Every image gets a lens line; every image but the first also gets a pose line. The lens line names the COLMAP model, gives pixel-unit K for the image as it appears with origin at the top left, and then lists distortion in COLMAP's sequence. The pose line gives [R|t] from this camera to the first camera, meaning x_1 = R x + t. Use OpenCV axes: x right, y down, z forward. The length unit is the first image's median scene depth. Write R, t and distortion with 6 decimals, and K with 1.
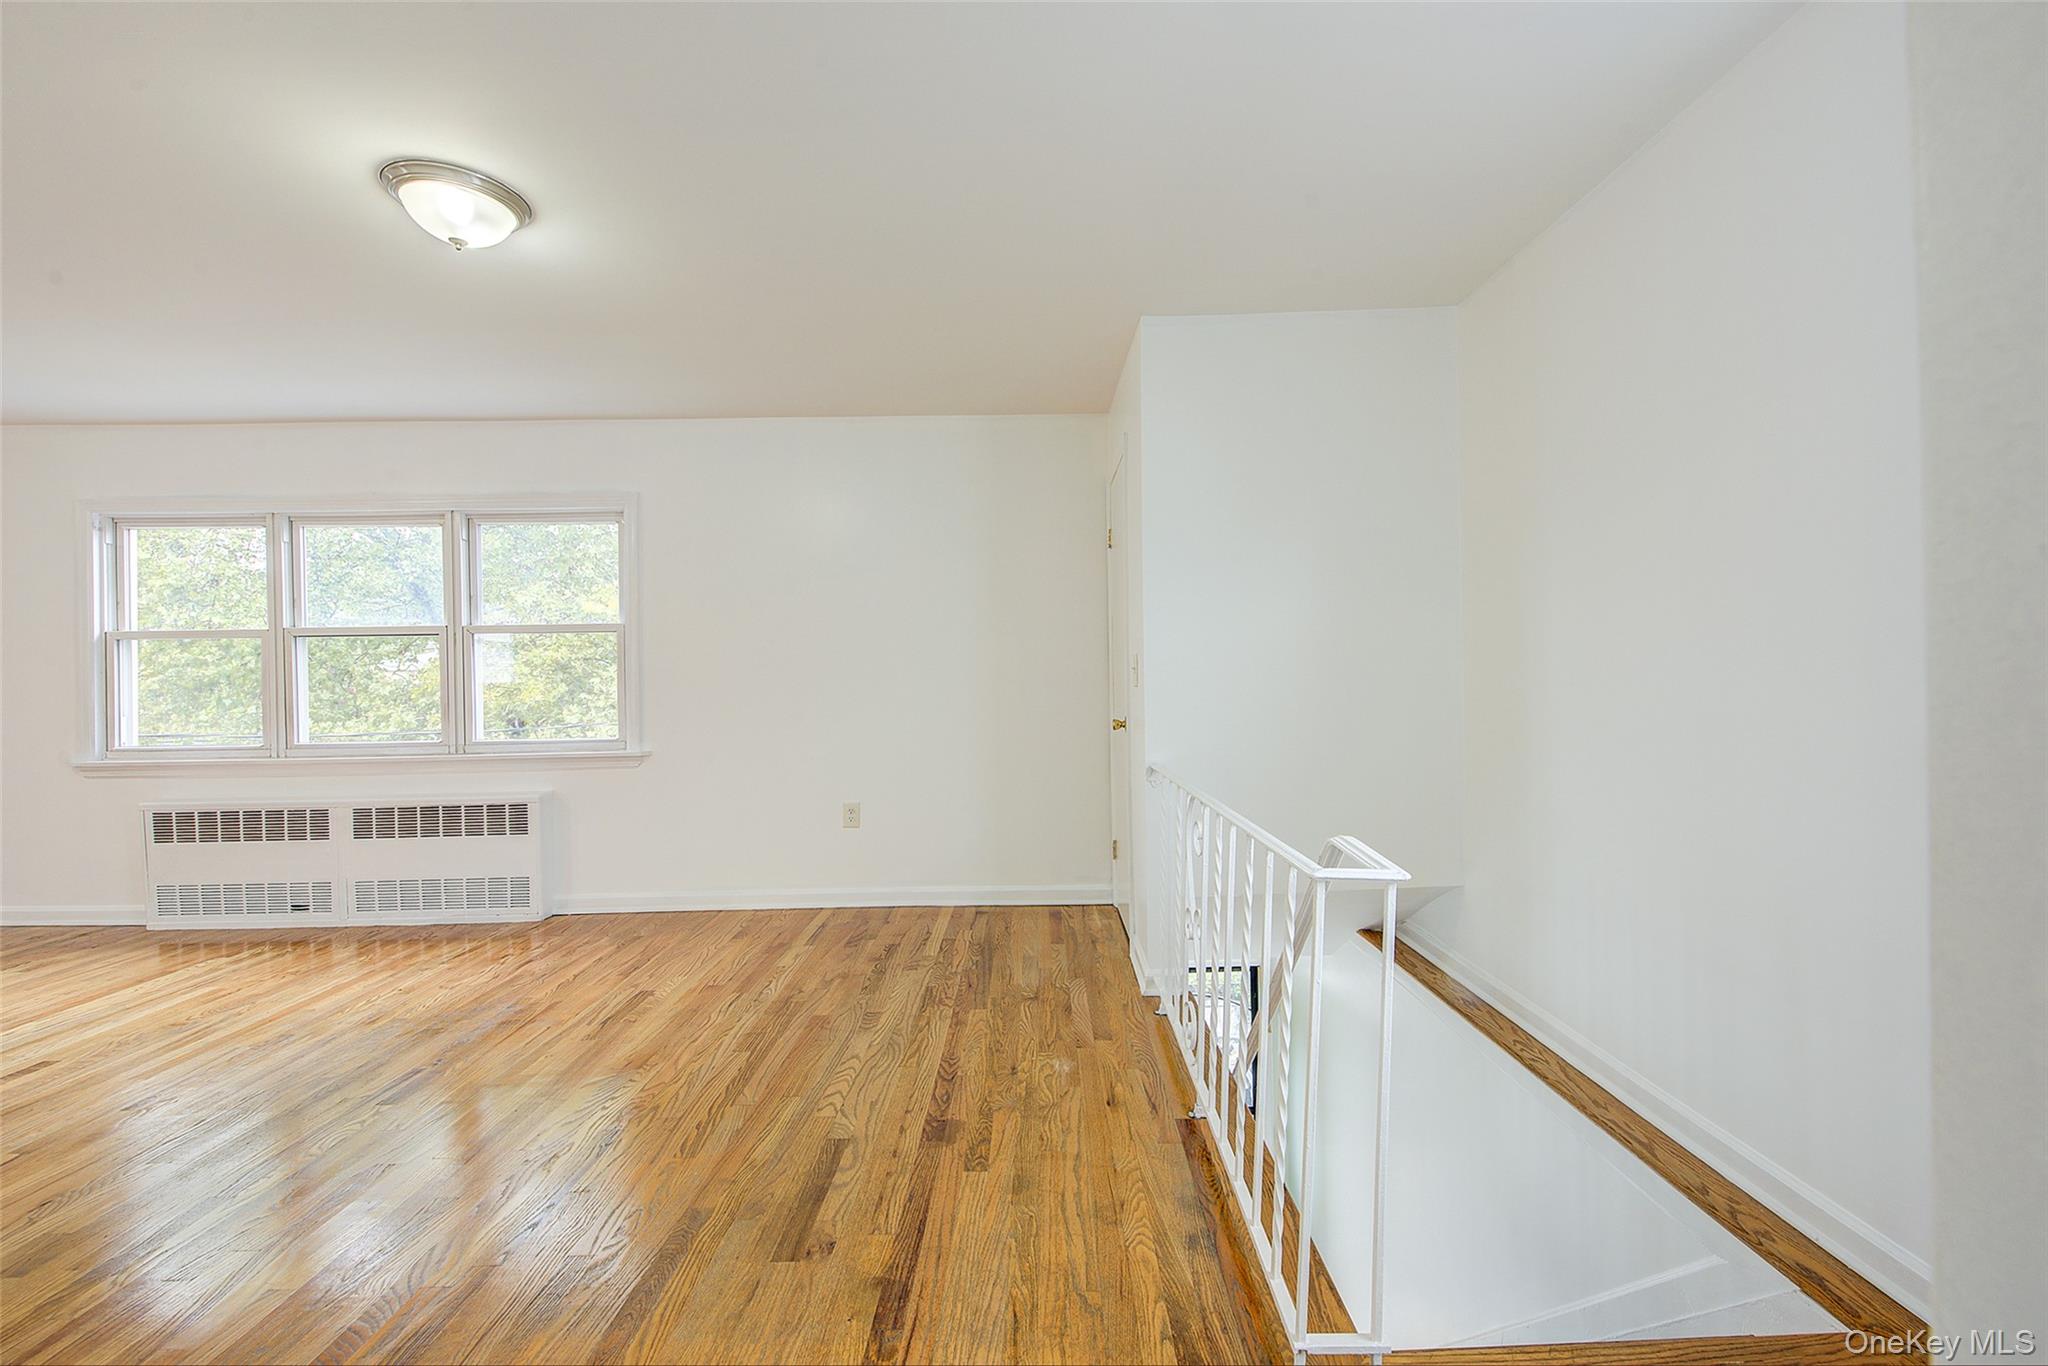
lens RADIAL K [[841.6, 0, 1058.8], [0, 841.6, 671.9], [0, 0, 1]] dist [-0.000670, -0.000684]
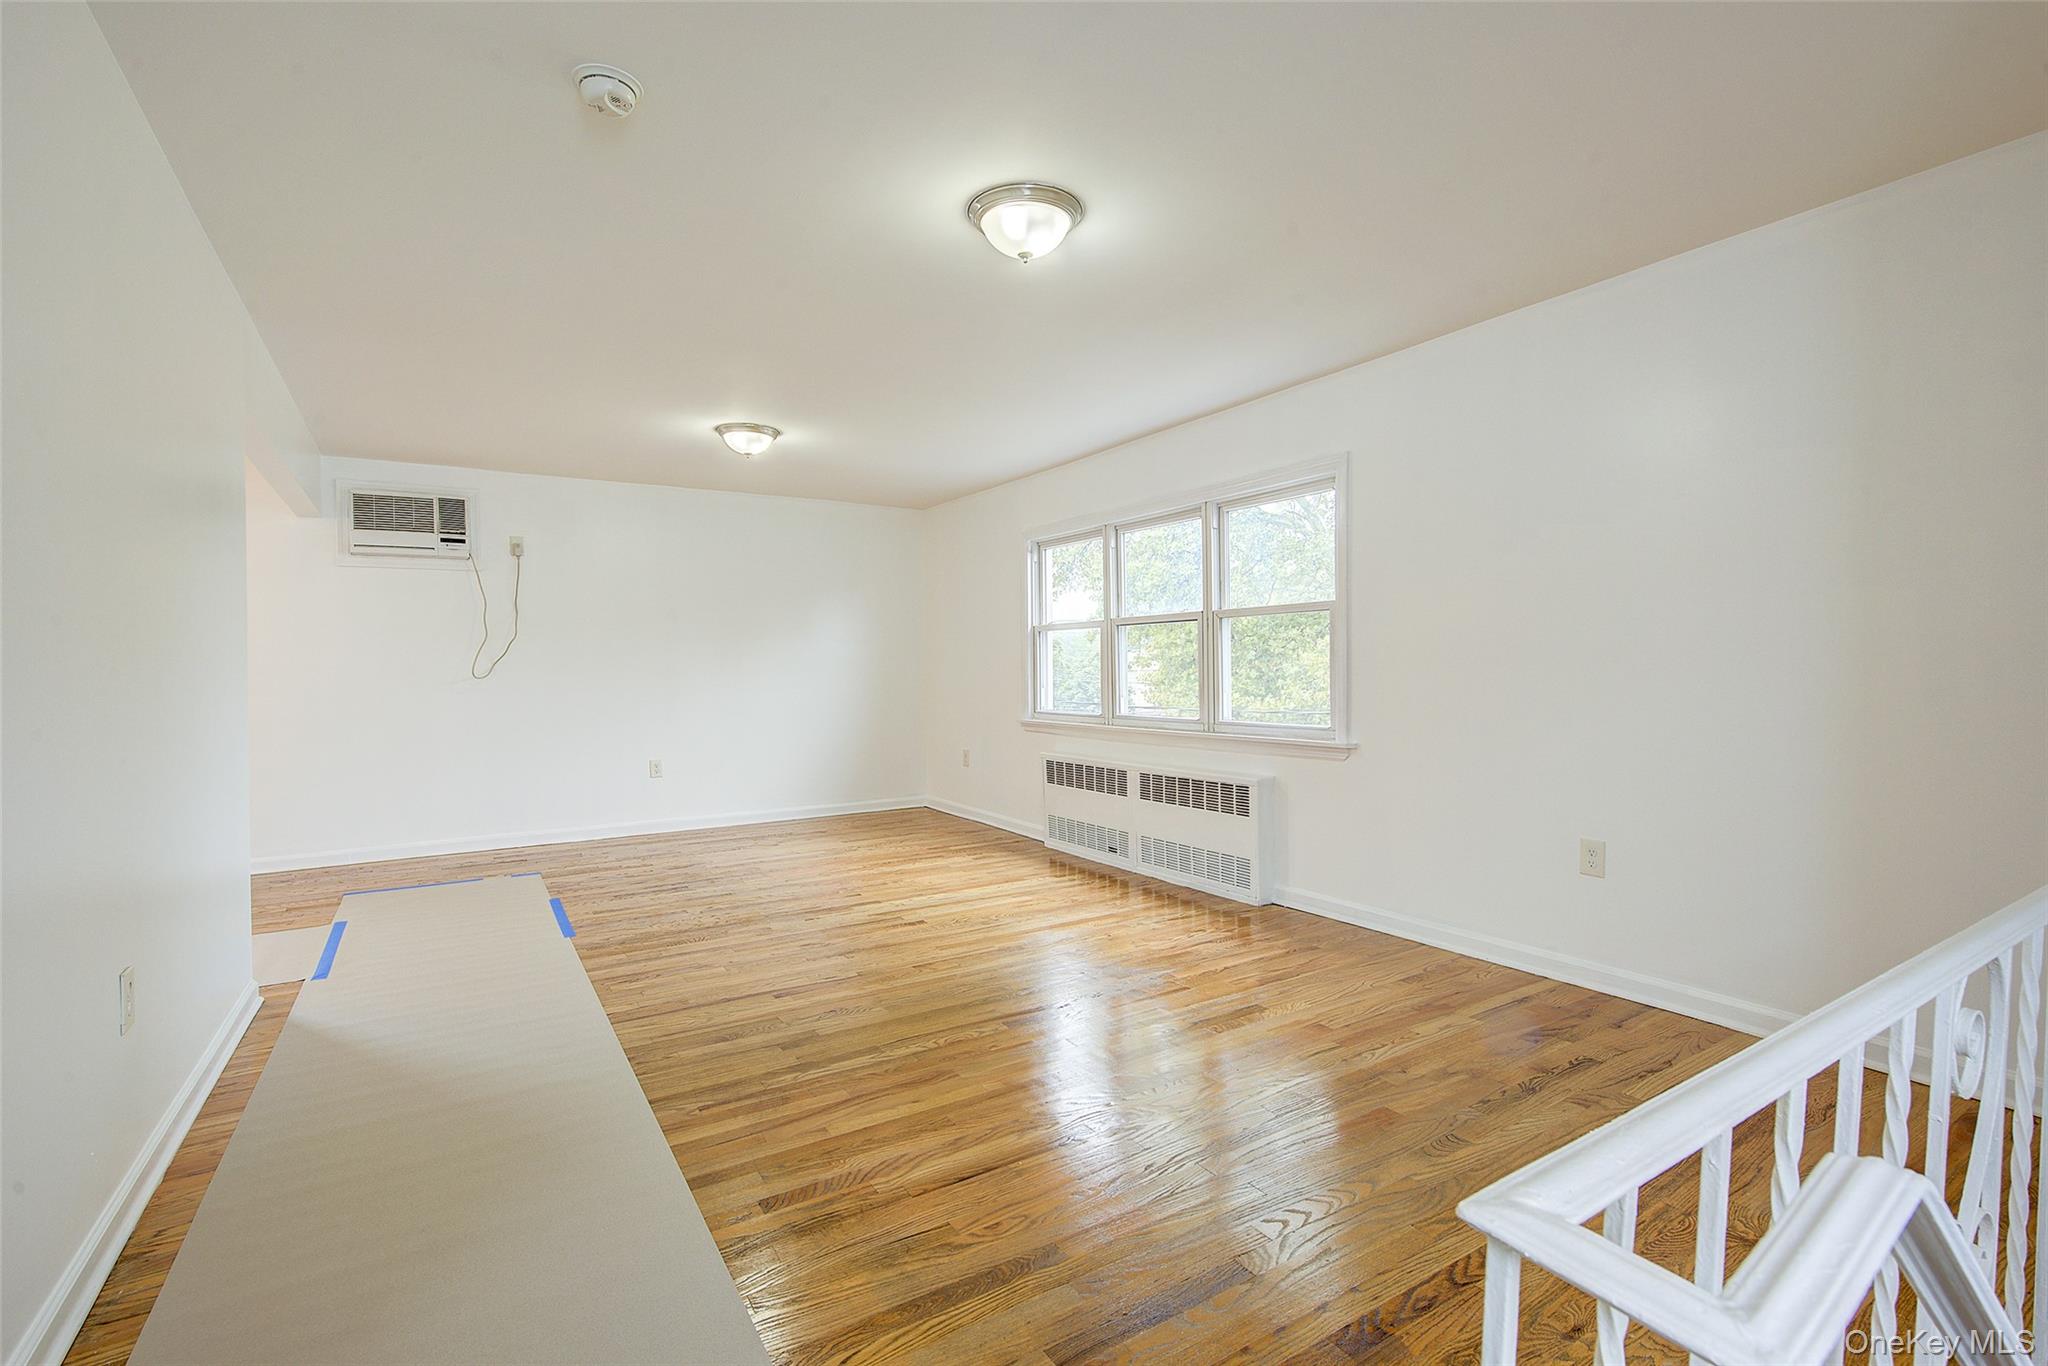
lens RADIAL K [[932.7, 0, 1029.5], [0, 932.7, 681.8], [0, 0, 1]] dist [0.001102, -0.000706]
pose [[0.513325, 0.022565, -0.857898, 0.182071], [0.004506, 0.999570, 0.028988, -0.000672], [0.858182, -0.018745, 0.513002, 0.212365]]
